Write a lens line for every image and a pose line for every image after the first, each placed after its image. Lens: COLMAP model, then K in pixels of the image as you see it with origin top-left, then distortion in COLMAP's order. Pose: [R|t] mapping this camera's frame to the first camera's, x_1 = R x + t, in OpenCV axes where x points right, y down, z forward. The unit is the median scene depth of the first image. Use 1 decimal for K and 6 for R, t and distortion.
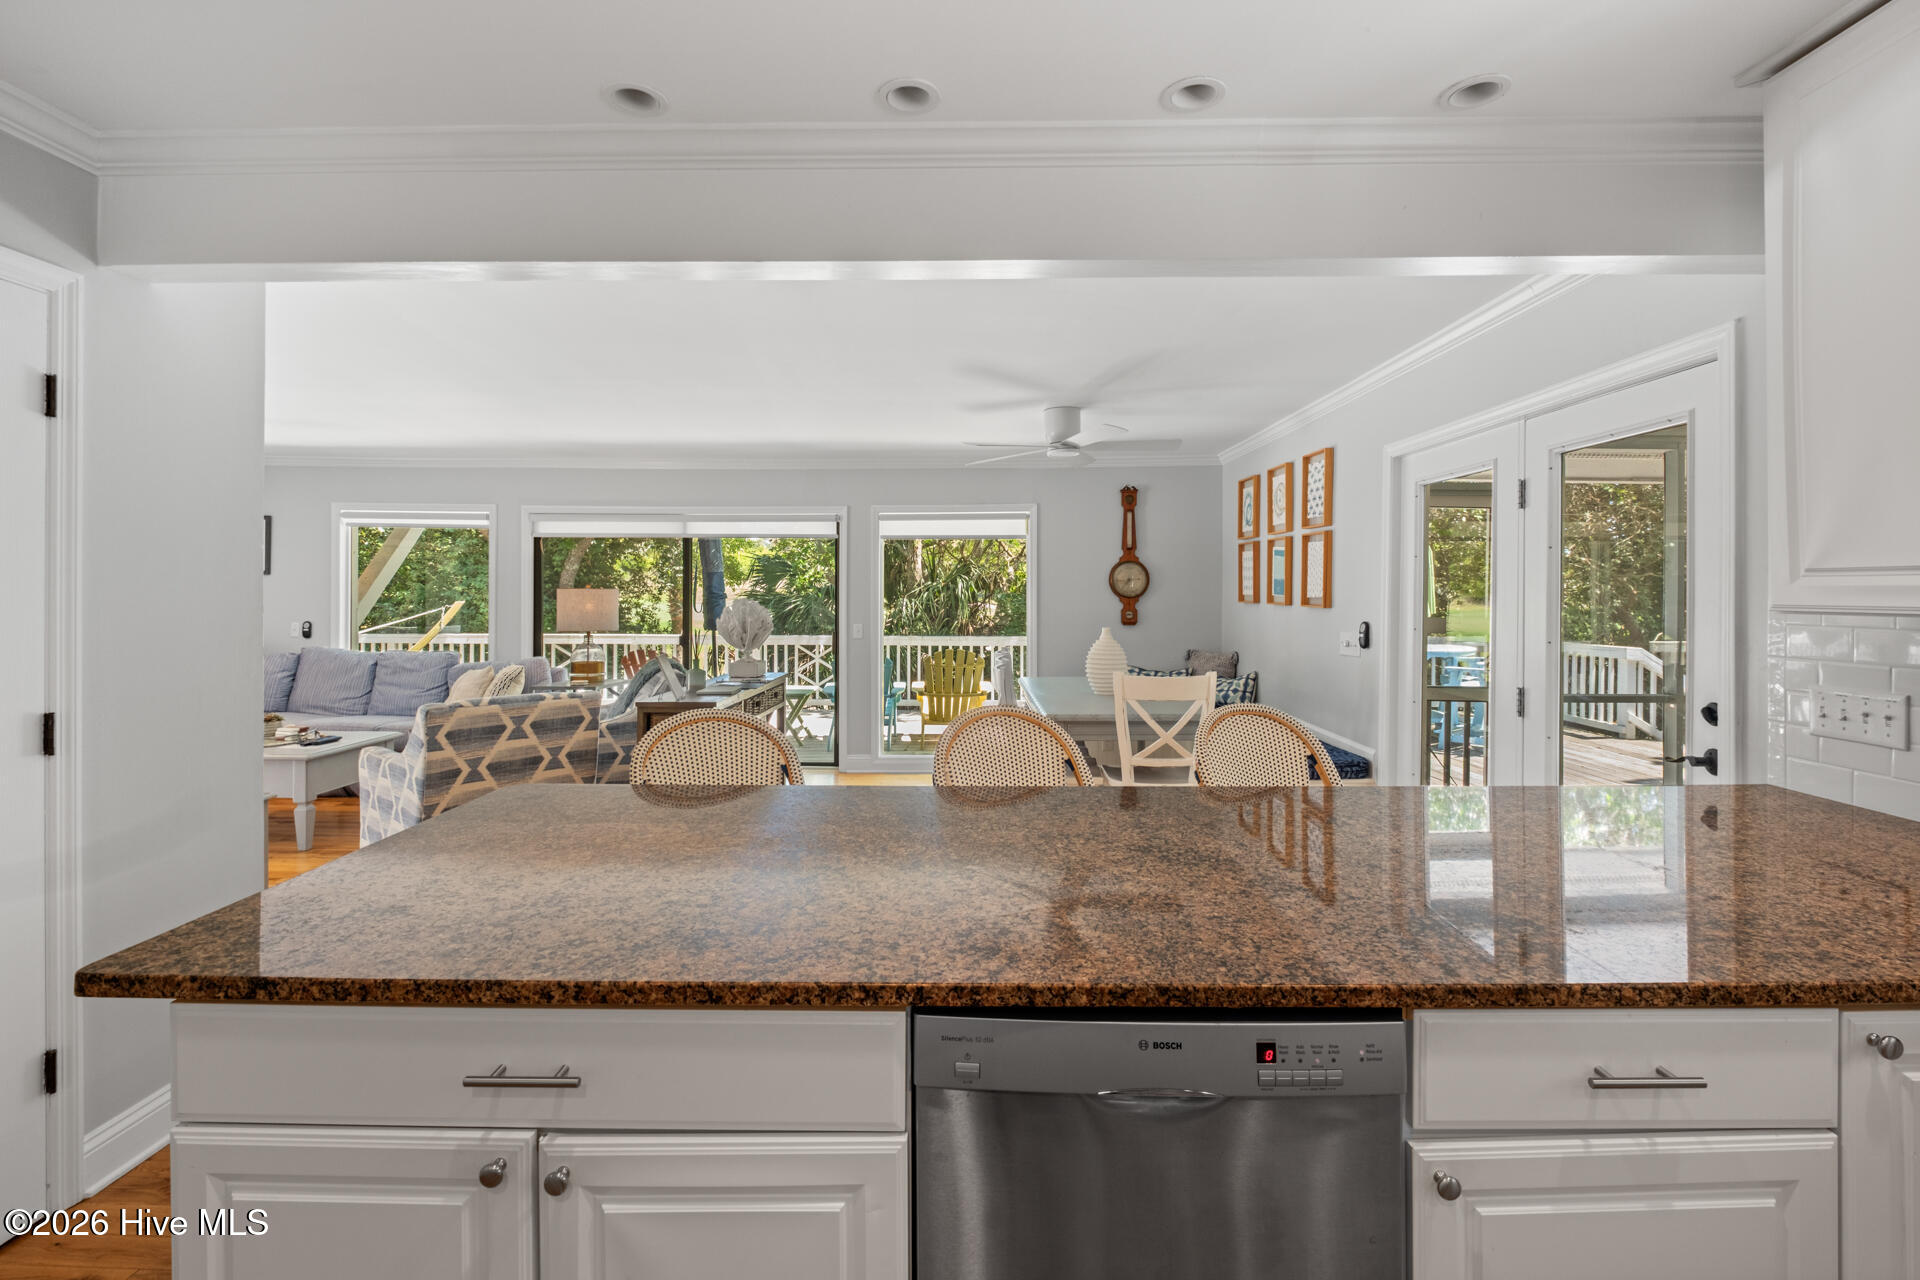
lens RADIAL K [[865.9, 0, 962.4], [0, 865.9, 577.8], [0, 0, 1]] dist [-0.010558, 0.000024]
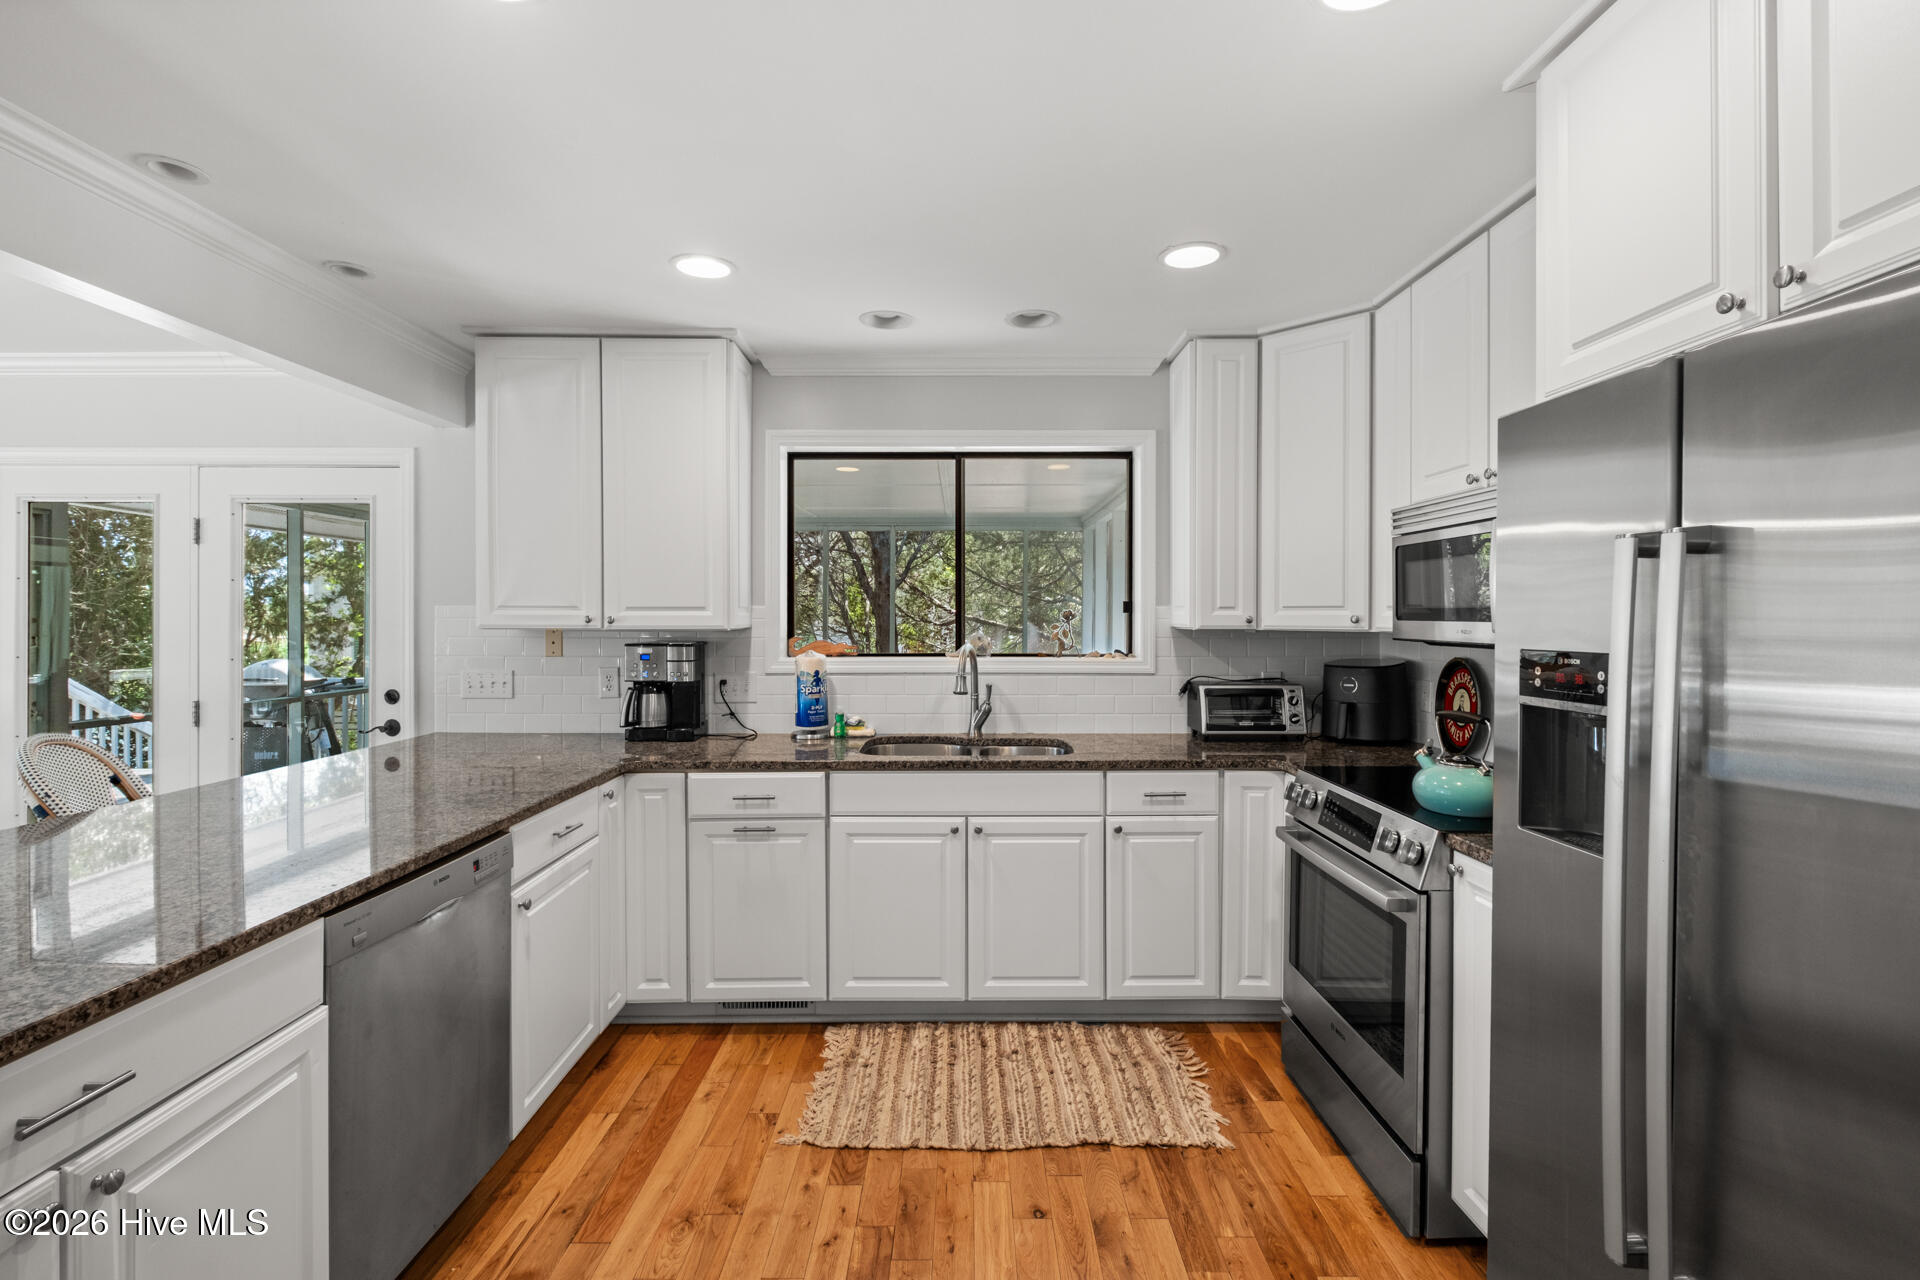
lens RADIAL K [[865.9, 0, 962.4], [0, 865.9, 577.8], [0, 0, 1]] dist [-0.010558, 0.000024]
pose [[-0.026416, 0.052268, 0.998284, -0.830461], [-0.024067, 0.998309, -0.052906, 0.000824], [-0.999361, -0.025424, -0.025113, 0.006046]]
